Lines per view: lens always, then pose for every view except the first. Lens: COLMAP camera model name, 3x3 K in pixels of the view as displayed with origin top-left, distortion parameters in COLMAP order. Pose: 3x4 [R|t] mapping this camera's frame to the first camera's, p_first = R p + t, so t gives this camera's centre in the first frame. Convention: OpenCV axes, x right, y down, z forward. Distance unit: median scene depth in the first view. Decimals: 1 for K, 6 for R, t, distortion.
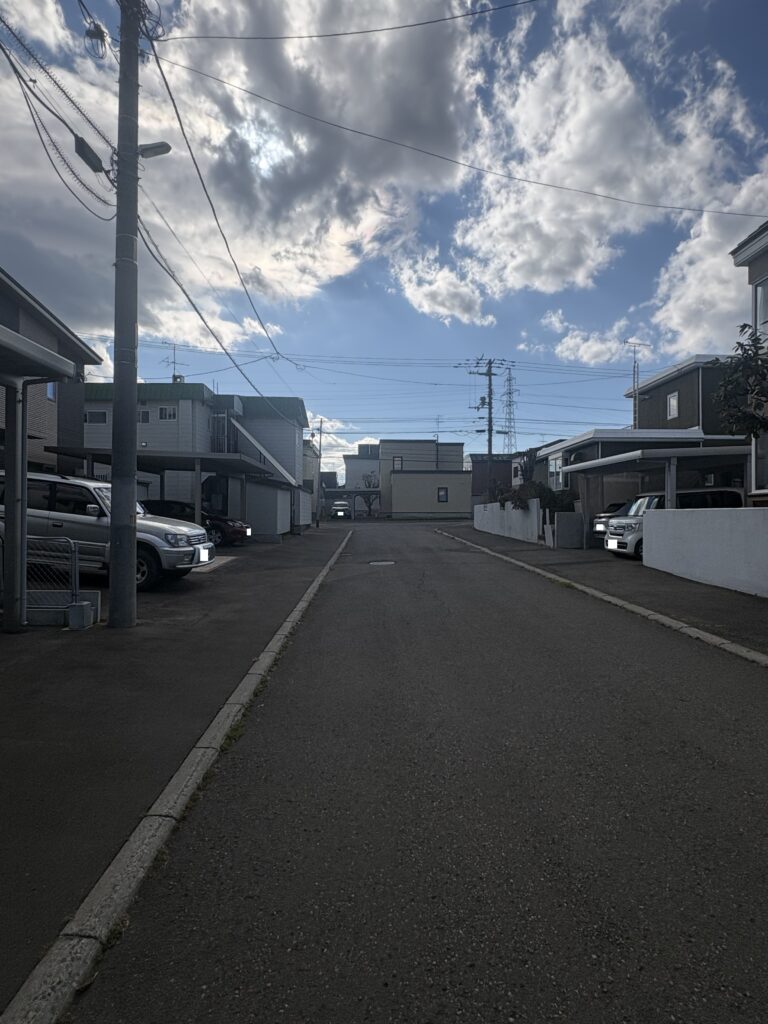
lens RADIAL K [[544.4, 0, 385.7], [0, 544.4, 509.3], [0, 0, 1]] dist [-0.001186, 0.000370]
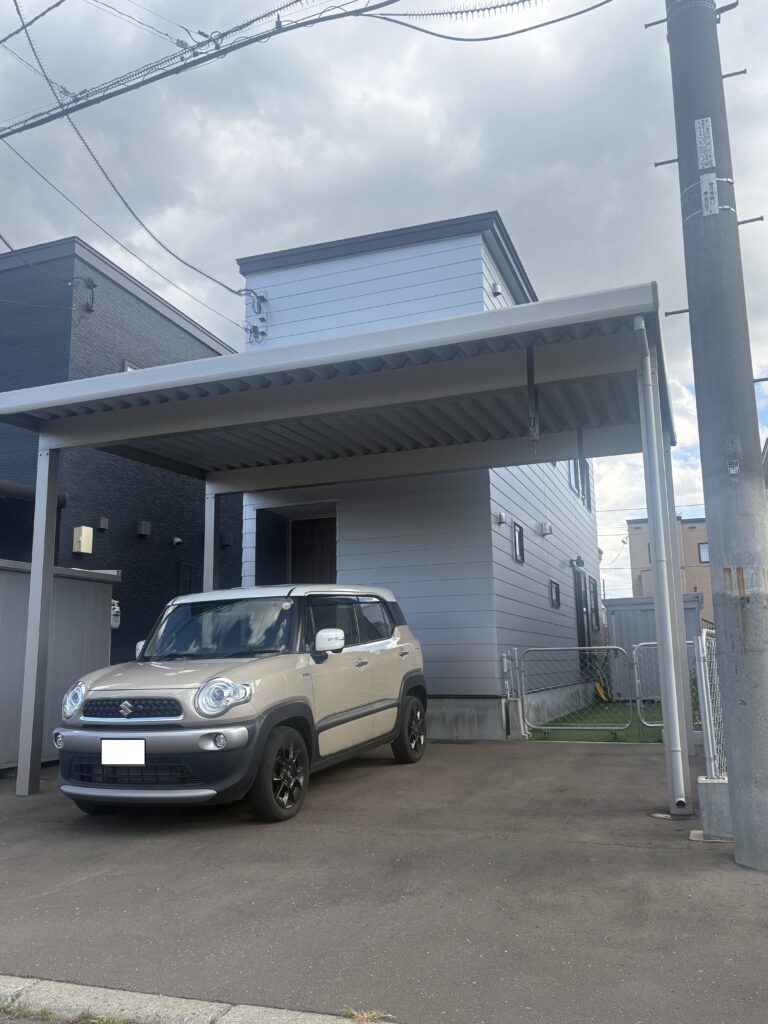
lens RADIAL K [[808.1, 0, 385.6], [0, 808.1, 515.5], [0, 0, 1]] dist [0.060305, -0.072772]
pose [[-0.380788, -0.156373, -0.911344, 0.182682], [0.029503, 0.983040, -0.181002, 0.076594], [0.924192, -0.095810, -0.369717, 1.049486]]
